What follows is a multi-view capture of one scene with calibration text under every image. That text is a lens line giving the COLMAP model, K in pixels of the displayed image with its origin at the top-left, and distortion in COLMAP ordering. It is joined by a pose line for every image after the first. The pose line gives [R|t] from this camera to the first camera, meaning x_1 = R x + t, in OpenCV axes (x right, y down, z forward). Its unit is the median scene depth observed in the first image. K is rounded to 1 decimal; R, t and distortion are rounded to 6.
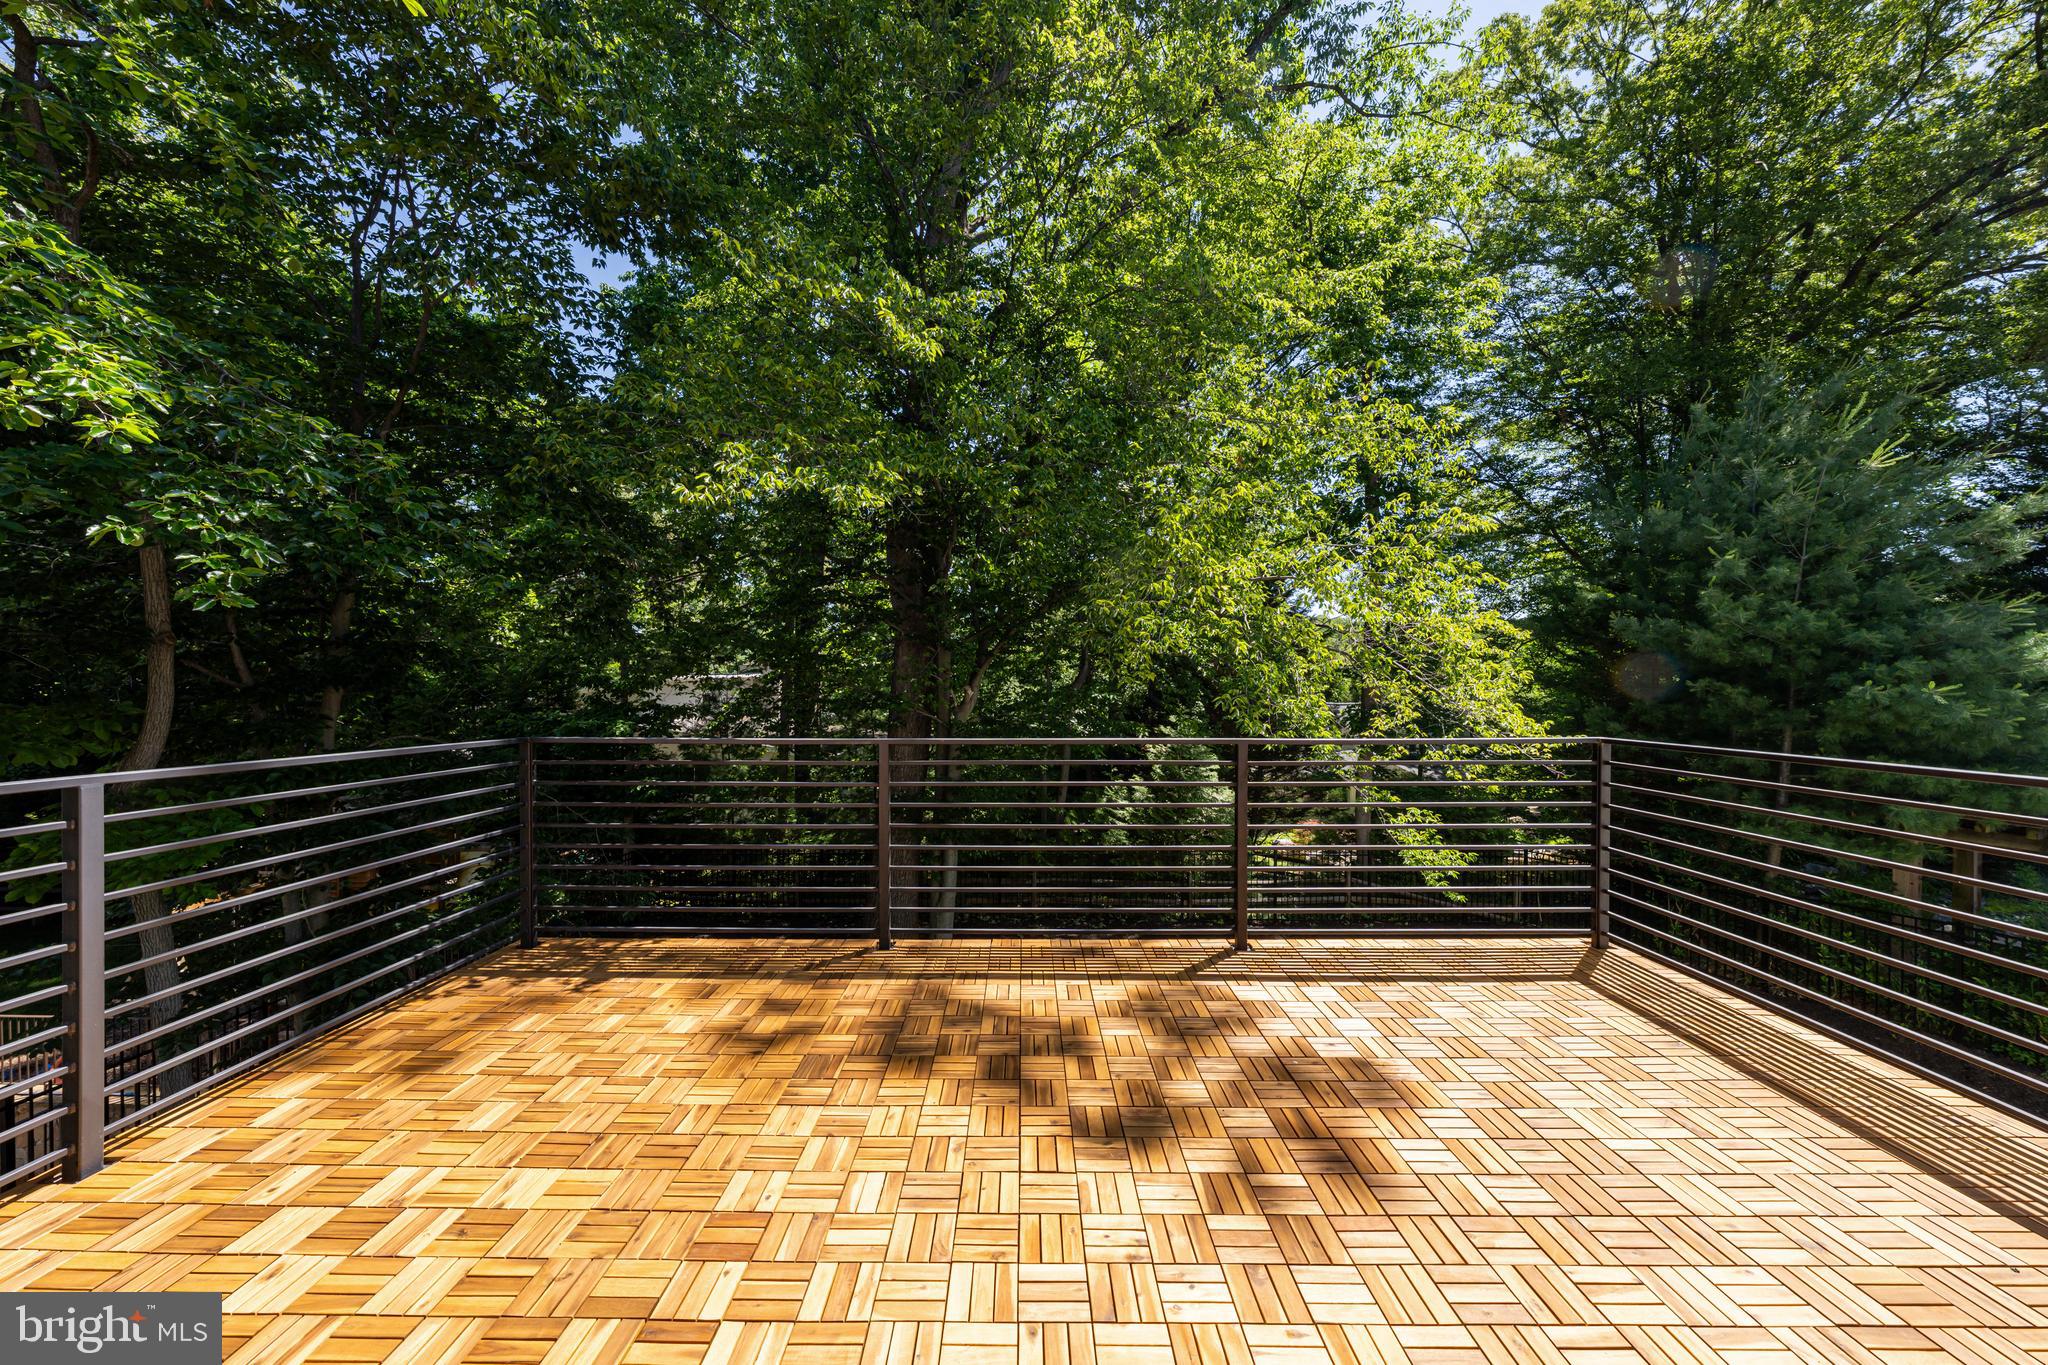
lens RADIAL K [[630.0, 0, 1024.0], [0, 630.0, 682.5], [0, 0, 1]] dist [-0.000124, -0.000022]
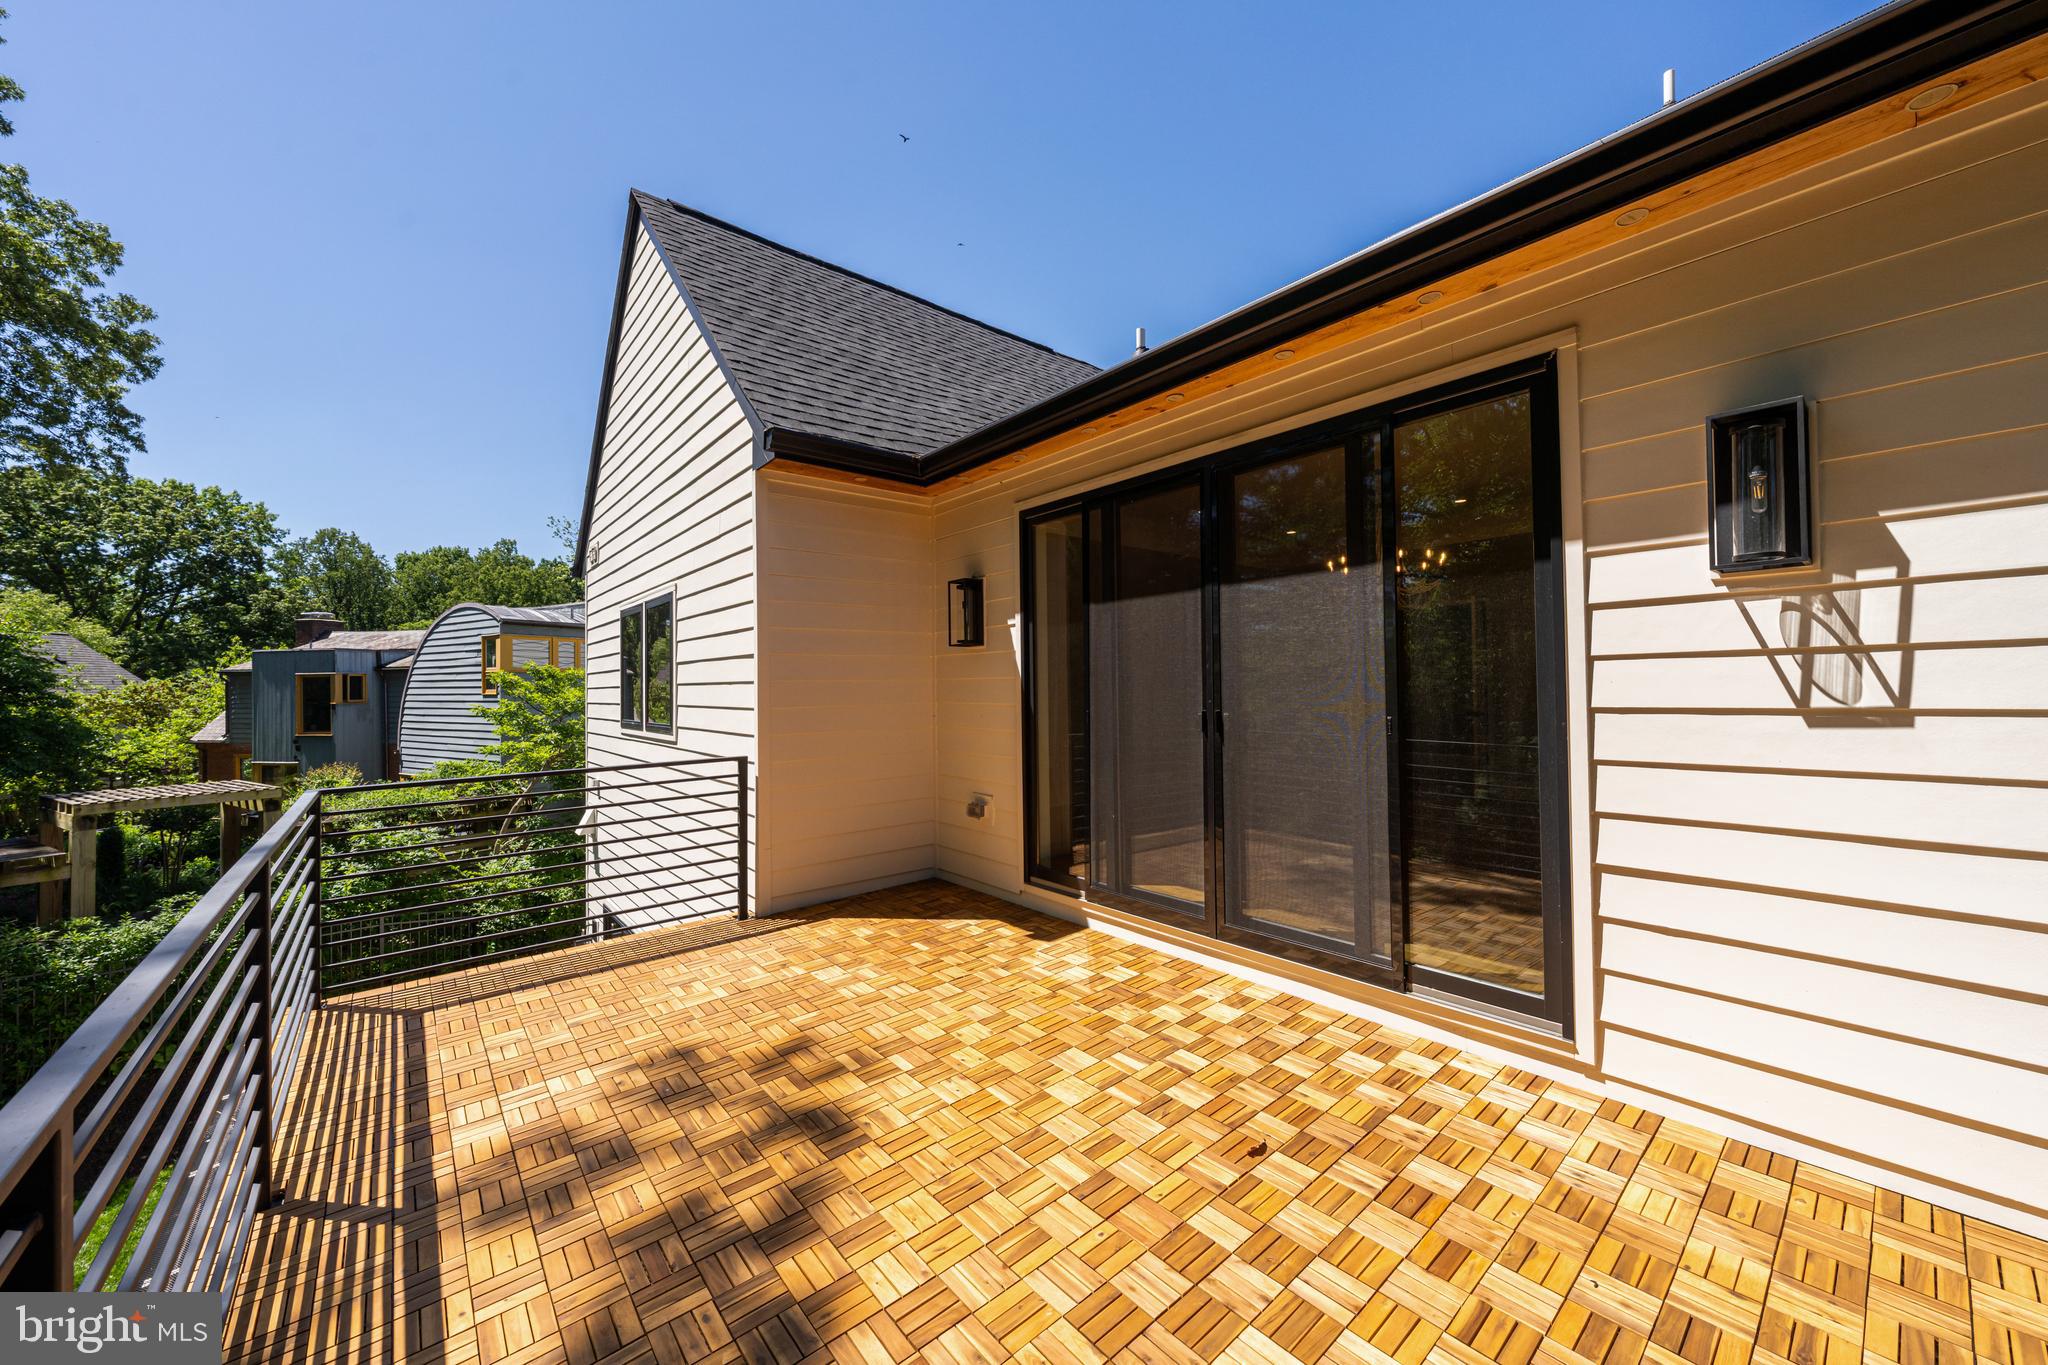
lens RADIAL K [[739.3, 0, 1024.0], [0, 739.3, 682.5], [0, 0, 1]] dist [0.001346, 0.000283]
pose [[-0.653393, 0.014578, 0.756879, -0.779883], [-0.003472, 0.999746, -0.022253, -0.066532], [-0.757011, -0.017167, -0.653177, 1.098672]]
